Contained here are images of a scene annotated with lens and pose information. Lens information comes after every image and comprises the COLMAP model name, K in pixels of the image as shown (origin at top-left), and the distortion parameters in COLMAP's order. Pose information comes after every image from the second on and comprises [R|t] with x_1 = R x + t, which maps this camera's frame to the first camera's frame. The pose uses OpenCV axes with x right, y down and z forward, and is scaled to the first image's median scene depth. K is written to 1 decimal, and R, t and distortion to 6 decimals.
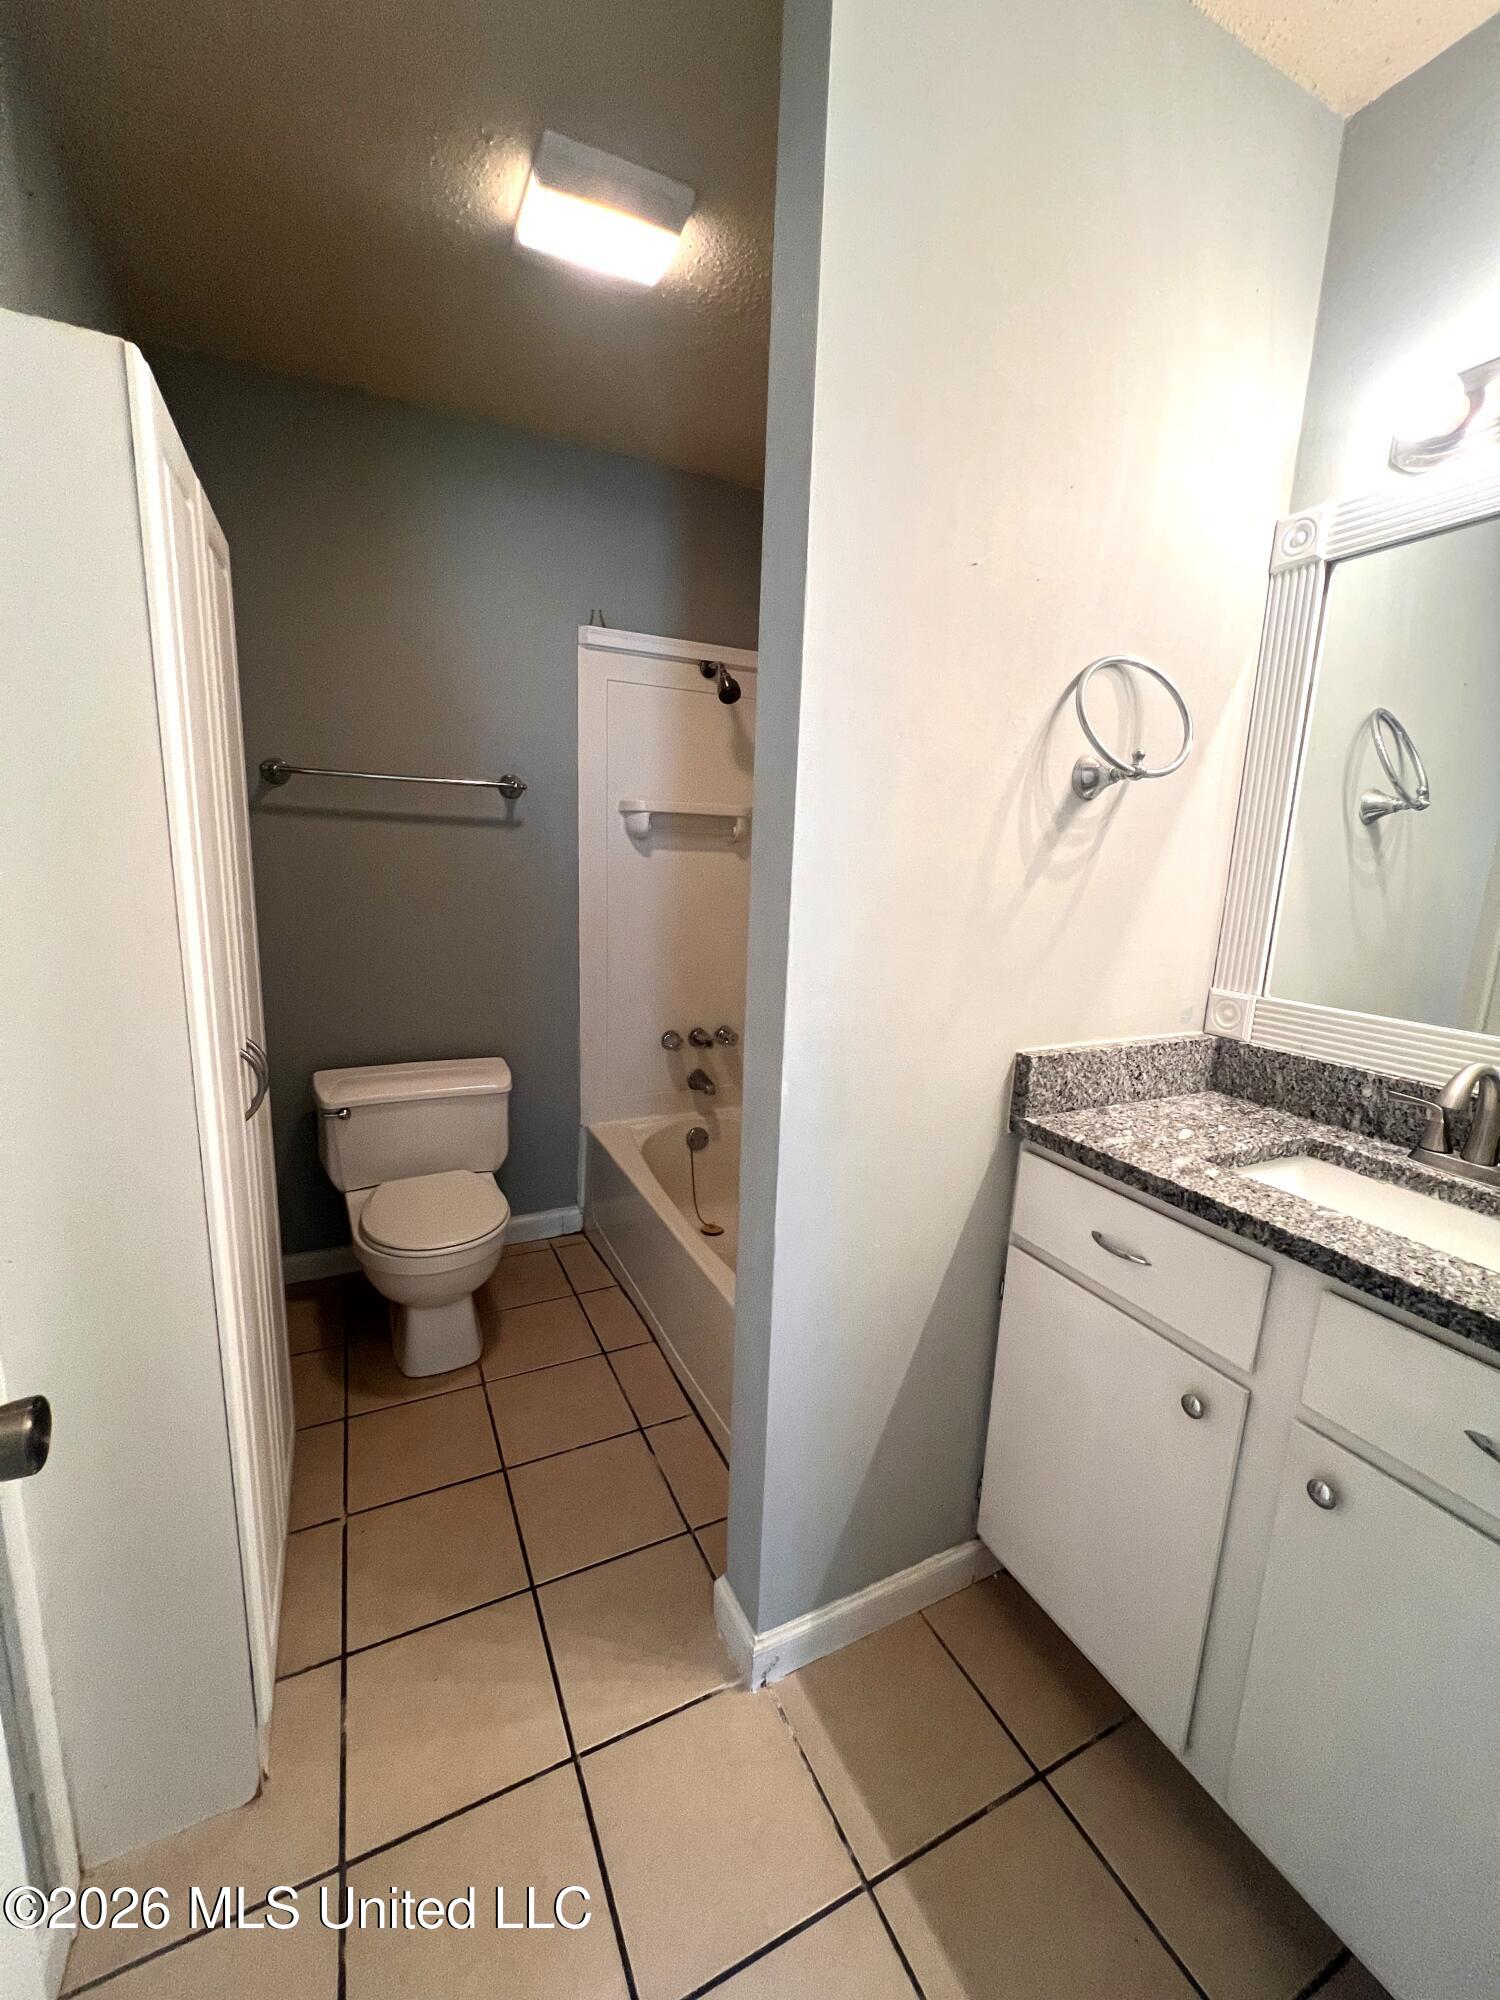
lens RADIAL K [[801.7, 0, 750.0], [0, 801.7, 1000.0], [0, 0, 1]] dist [-0.001361, 0.000286]
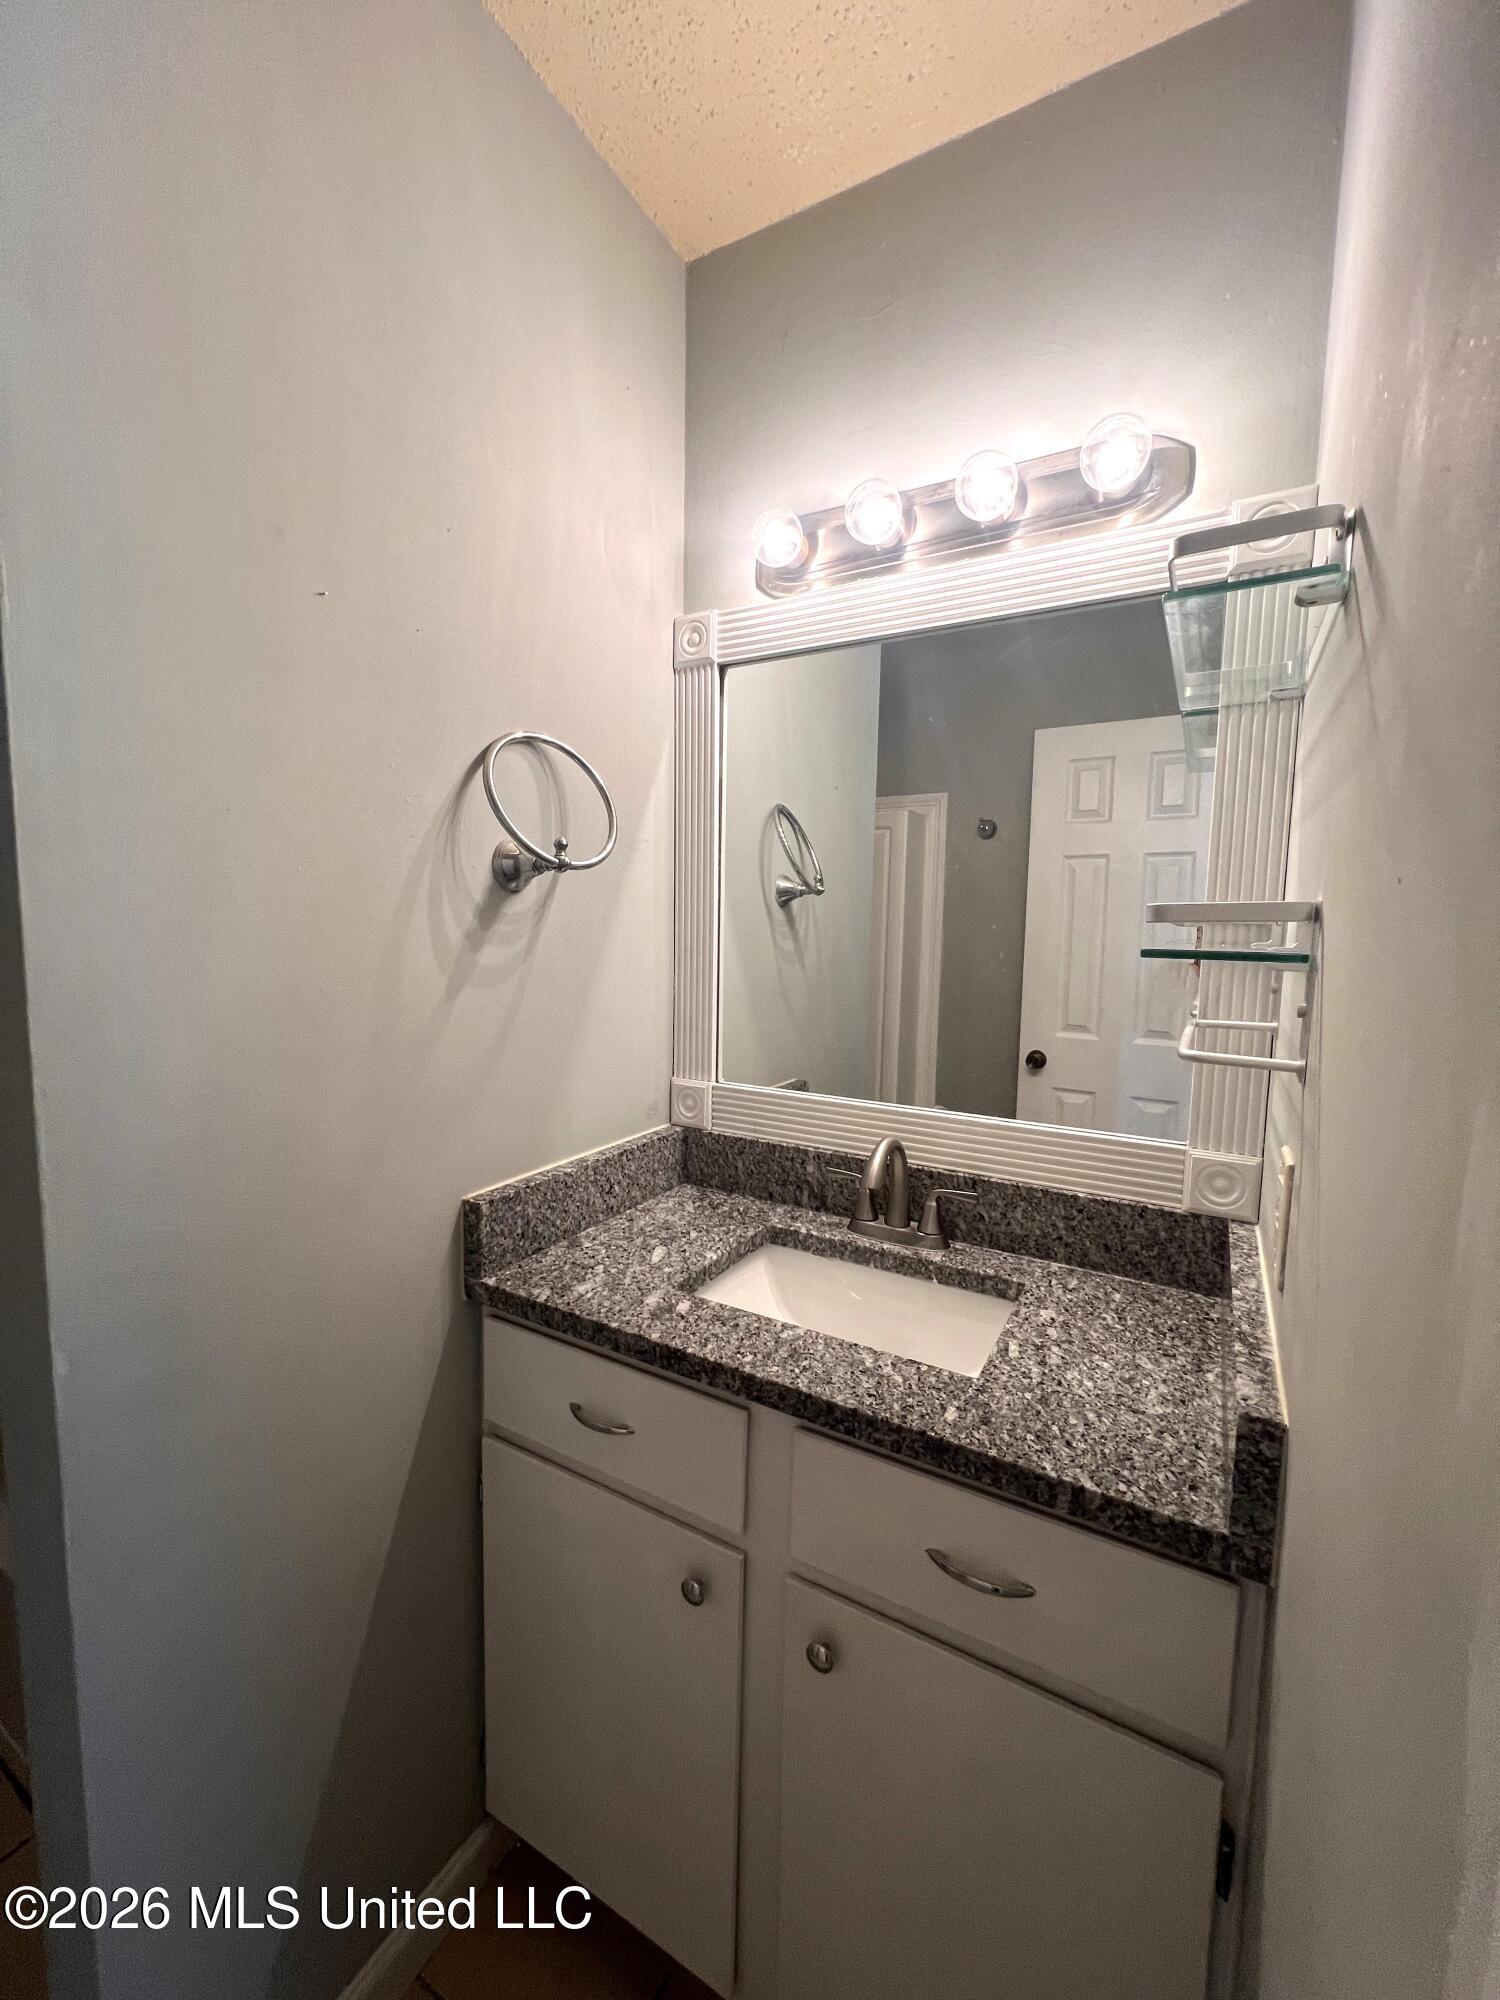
lens RADIAL K [[810.8, 0, 750.0], [0, 810.8, 1000.0], [0, 0, 1]] dist [0.000223, 0.000015]
pose [[0.827907, -0.075587, 0.555748, 0.135293], [0.115915, 0.992544, -0.037685, -0.071007], [-0.548756, 0.095619, 0.830496, 0.145388]]
